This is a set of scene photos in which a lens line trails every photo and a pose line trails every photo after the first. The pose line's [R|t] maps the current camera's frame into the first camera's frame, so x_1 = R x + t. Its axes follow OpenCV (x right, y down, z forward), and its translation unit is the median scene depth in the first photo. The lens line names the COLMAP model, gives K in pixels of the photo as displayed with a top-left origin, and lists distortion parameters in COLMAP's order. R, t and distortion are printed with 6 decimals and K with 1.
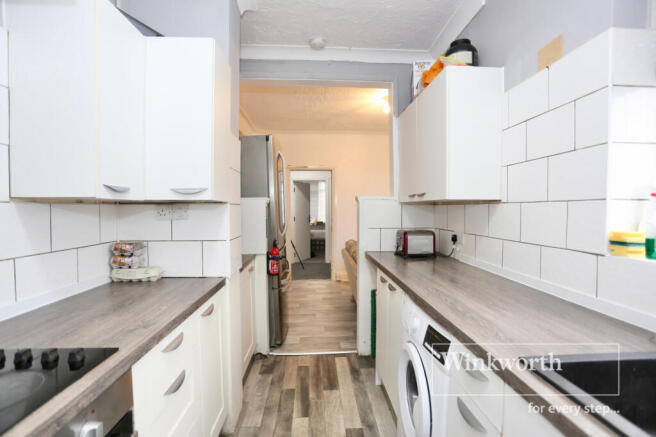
lens RADIAL K [[314.1, 0, 327.8], [0, 314.1, 216.9], [0, 0, 1]] dist [-0.005644, 0.000100]
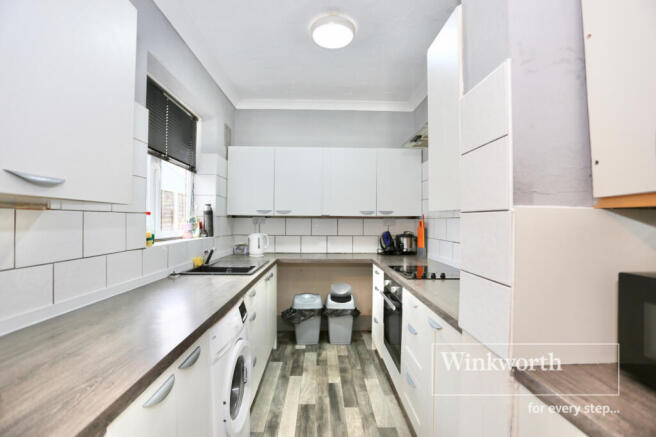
lens RADIAL K [[314.1, 0, 327.6], [0, 314.1, 218.5], [0, 0, 1]] dist [-0.005644, 0.000100]
pose [[-0.999704, 0.002123, 0.024249, -0.080176], [0.002558, 0.999837, 0.017900, -0.044392], [-0.024207, 0.017956, -0.999546, 2.030160]]
